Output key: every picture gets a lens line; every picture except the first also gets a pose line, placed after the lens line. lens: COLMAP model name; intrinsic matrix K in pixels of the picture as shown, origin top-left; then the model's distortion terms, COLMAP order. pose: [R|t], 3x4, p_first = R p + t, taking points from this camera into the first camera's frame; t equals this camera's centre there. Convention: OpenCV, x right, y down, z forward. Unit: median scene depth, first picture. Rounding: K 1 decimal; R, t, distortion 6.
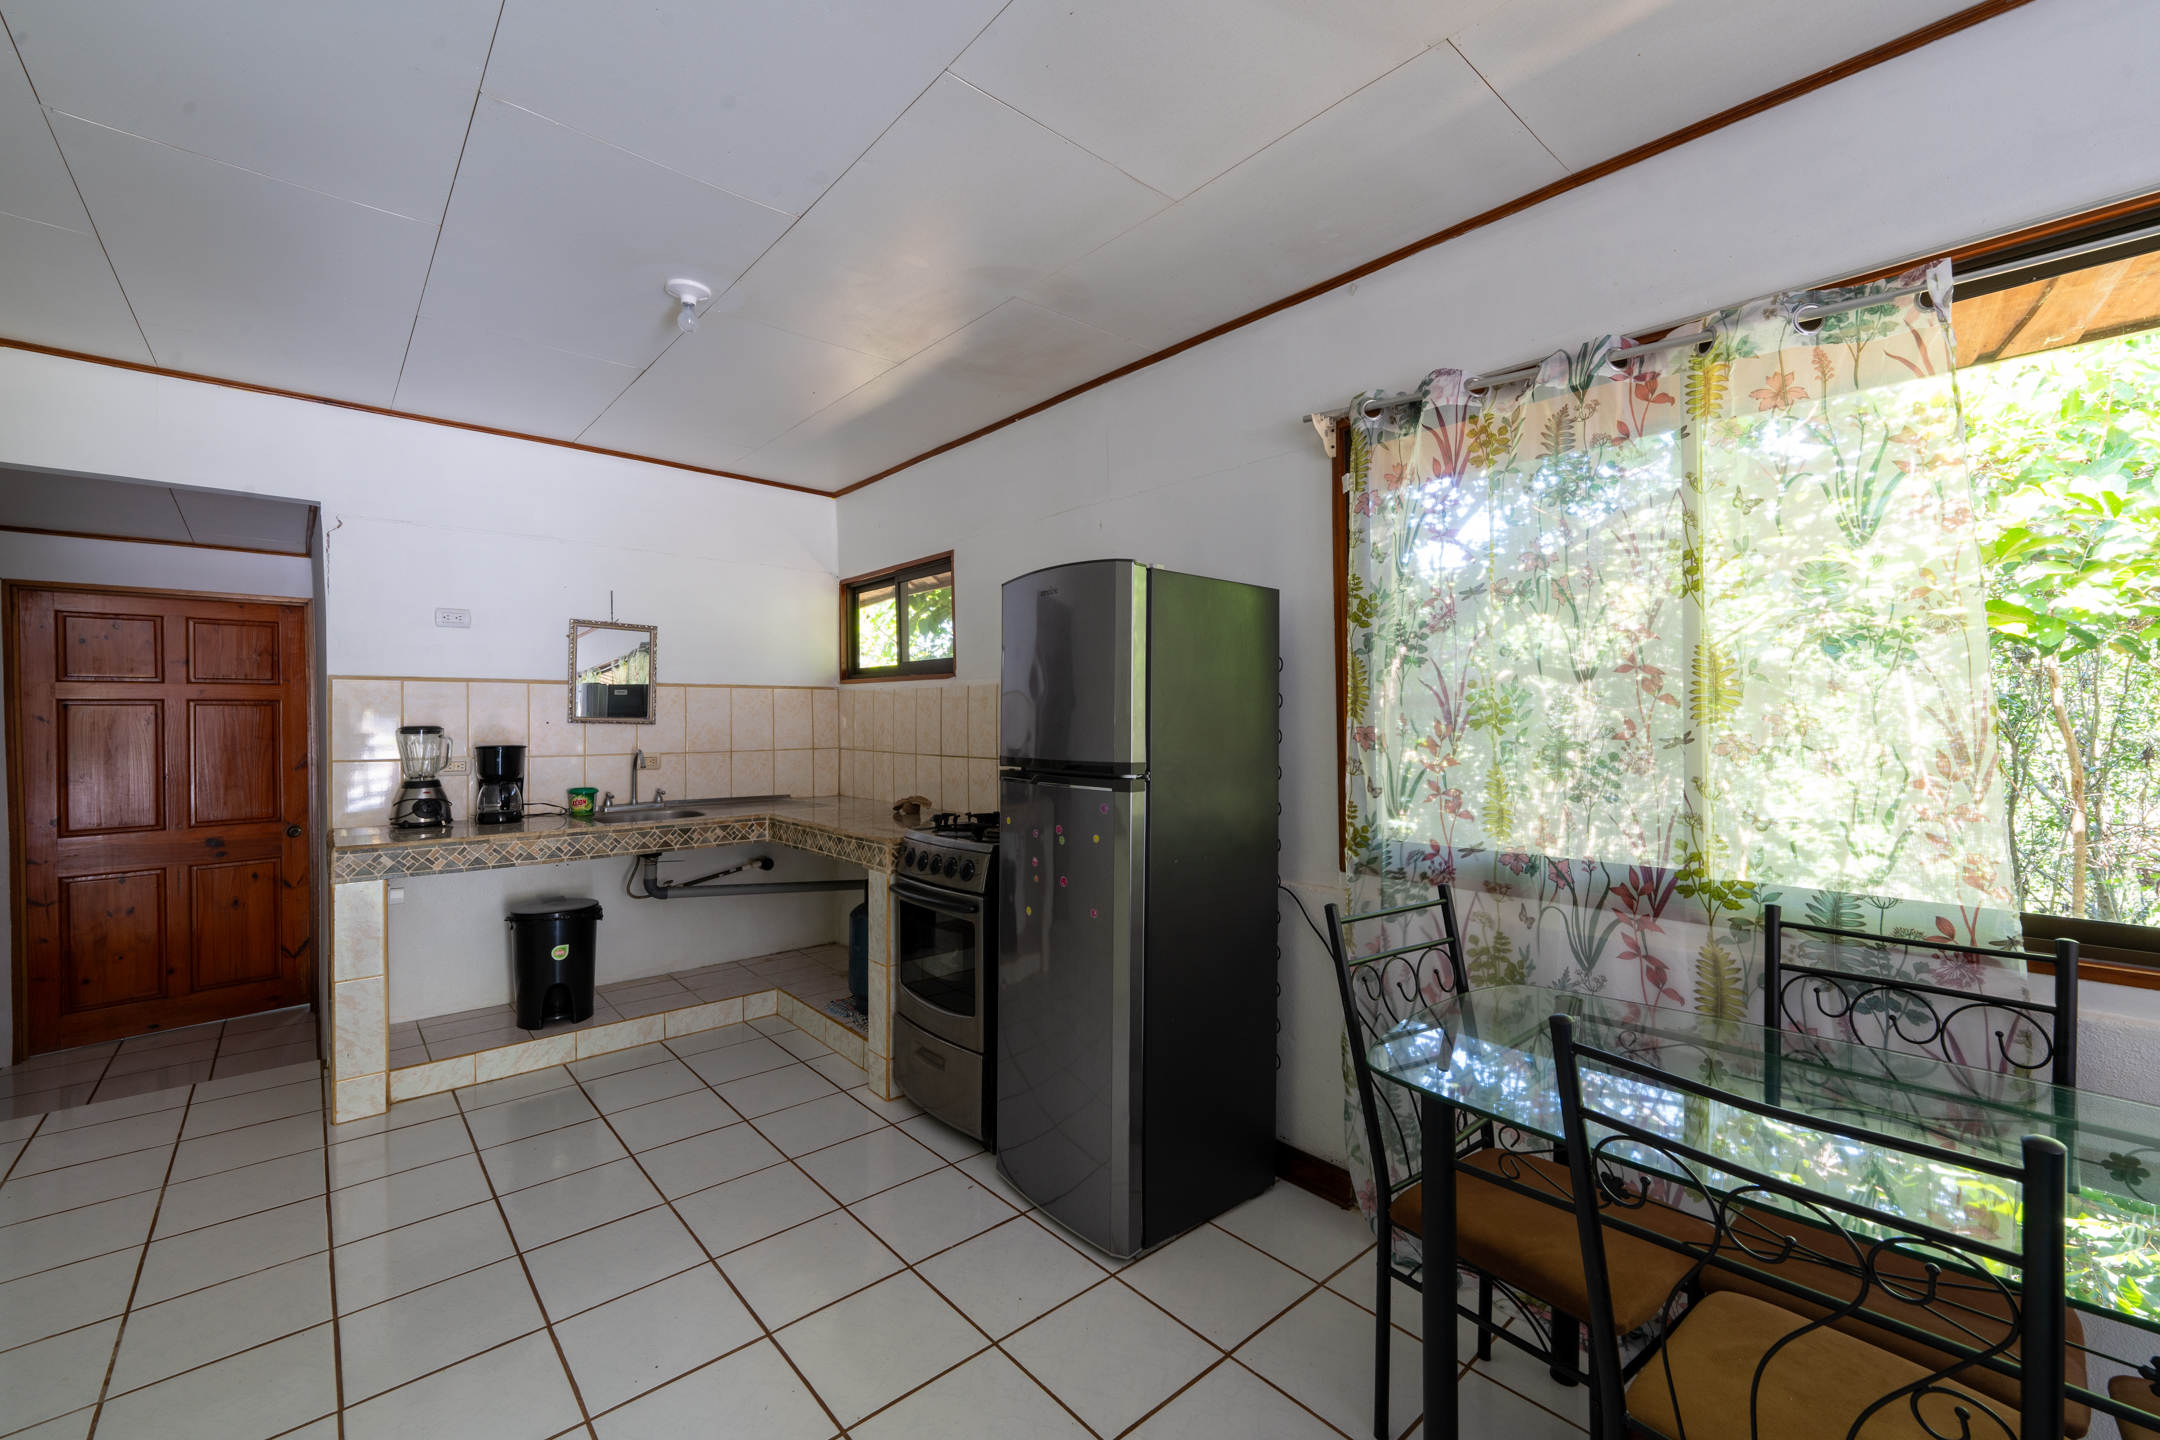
lens RADIAL K [[874.0, 0, 1086.6], [0, 874.0, 714.7], [0, 0, 1]] dist [-0.002562, 0.000324]
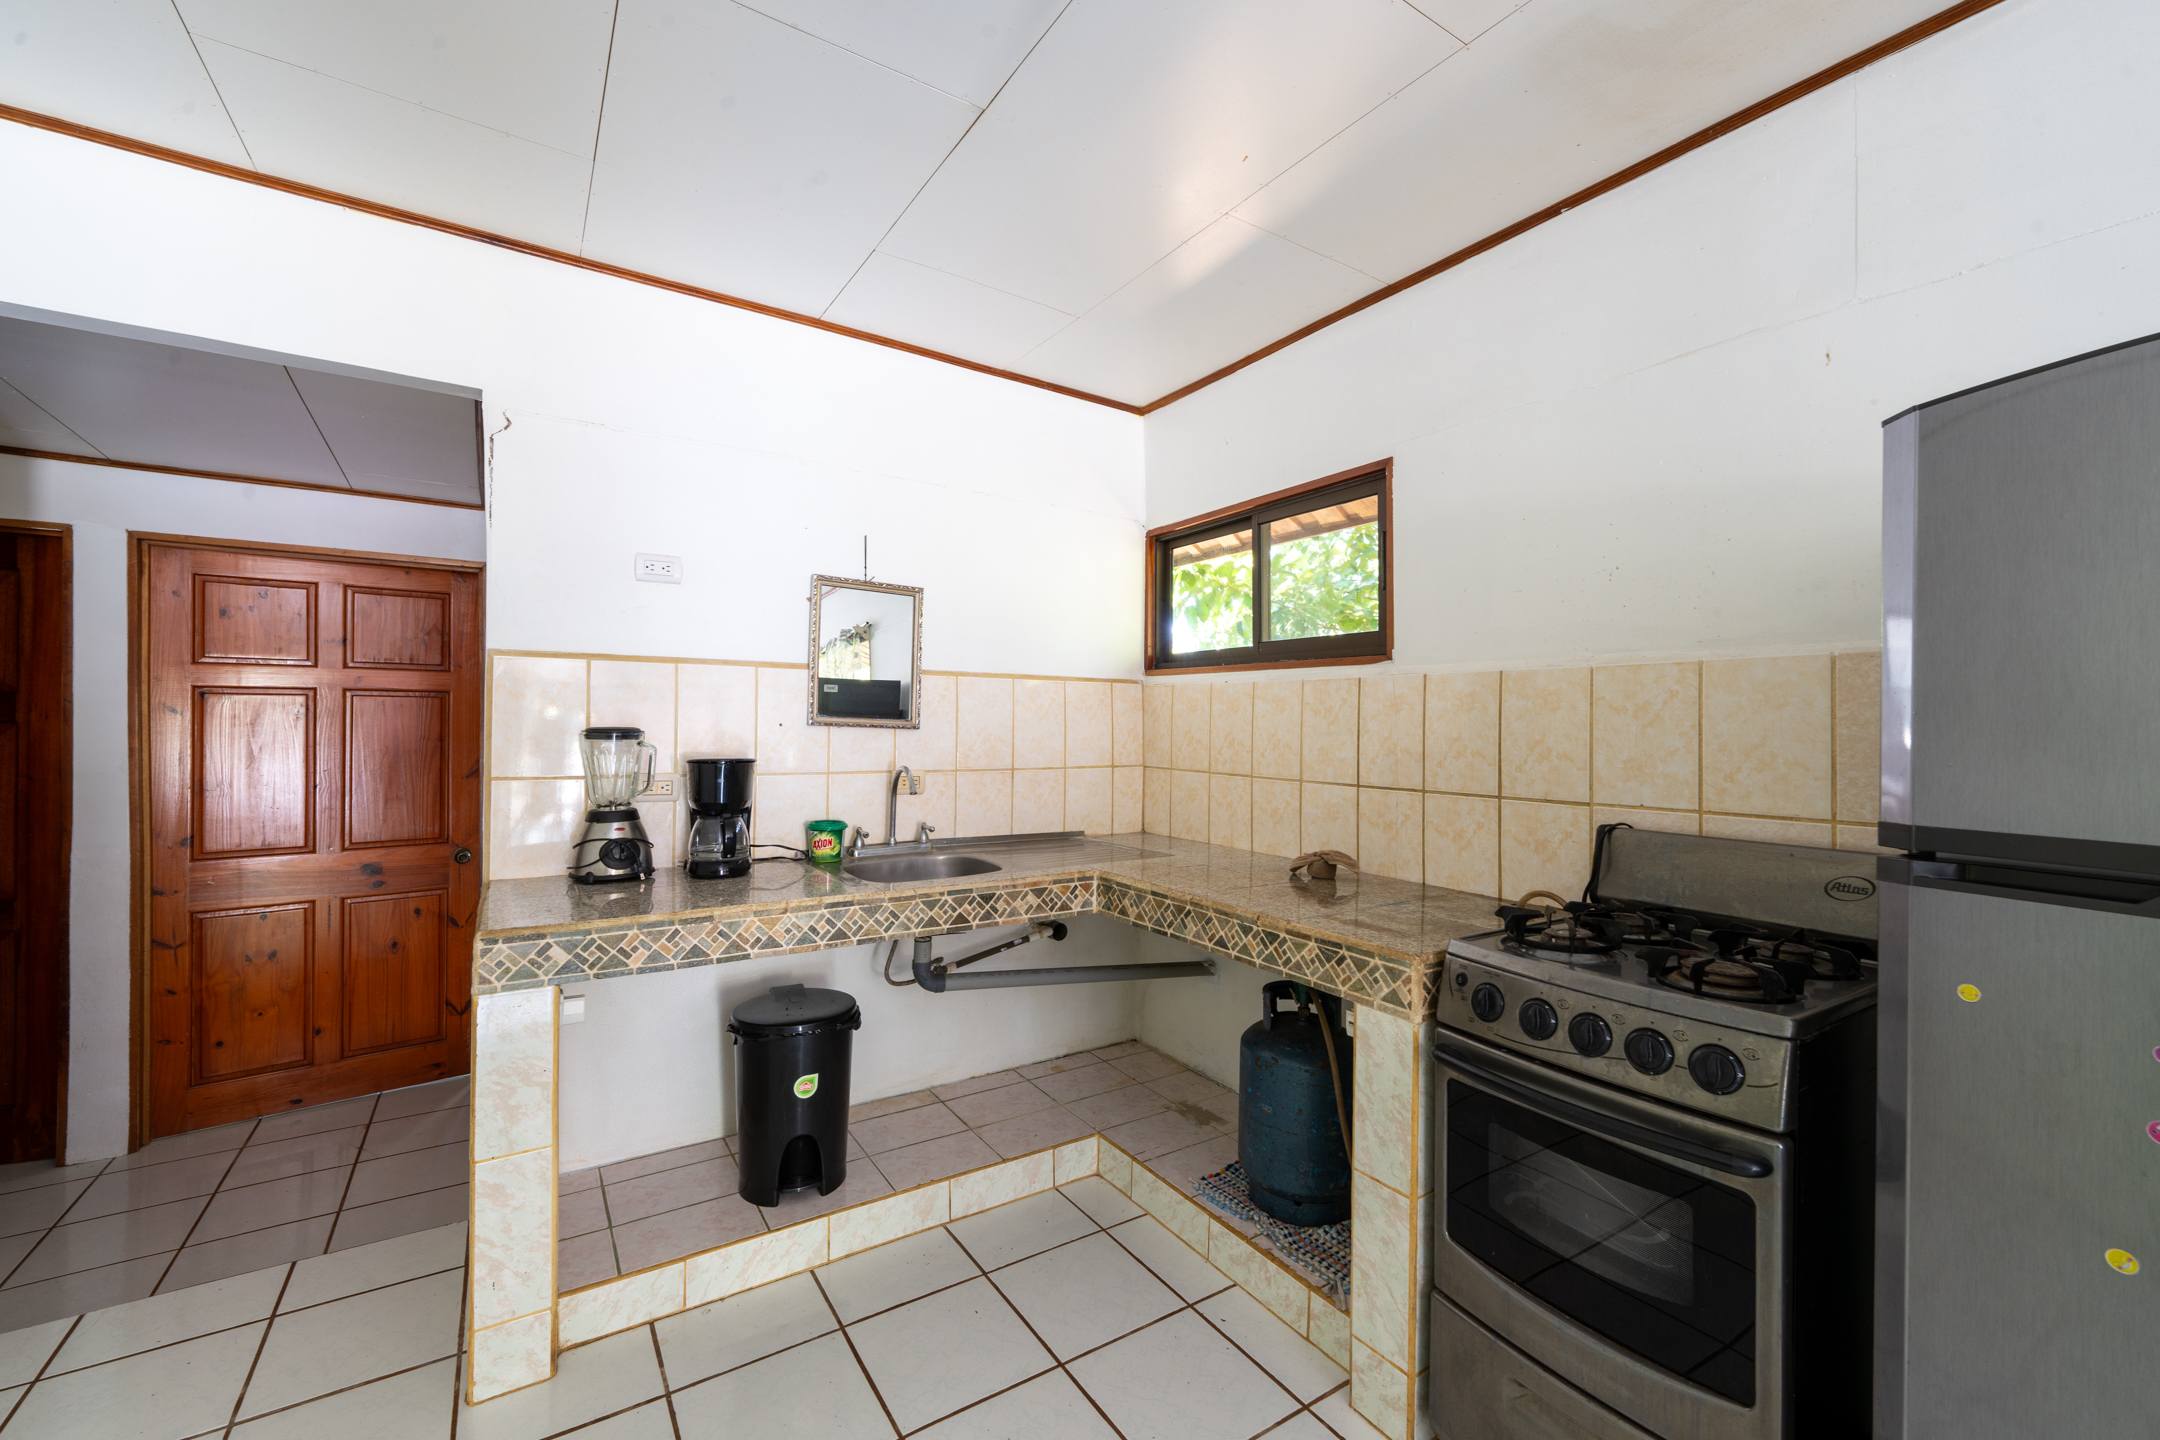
lens RADIAL K [[874.0, 0, 1086.6], [0, 874.0, 714.7], [0, 0, 1]] dist [-0.002562, 0.000324]
pose [[0.988882, 0.013110, -0.148122, -0.277341], [-0.014245, 0.999877, -0.006605, 0.002399], [0.148017, 0.008642, 0.988947, 0.356471]]
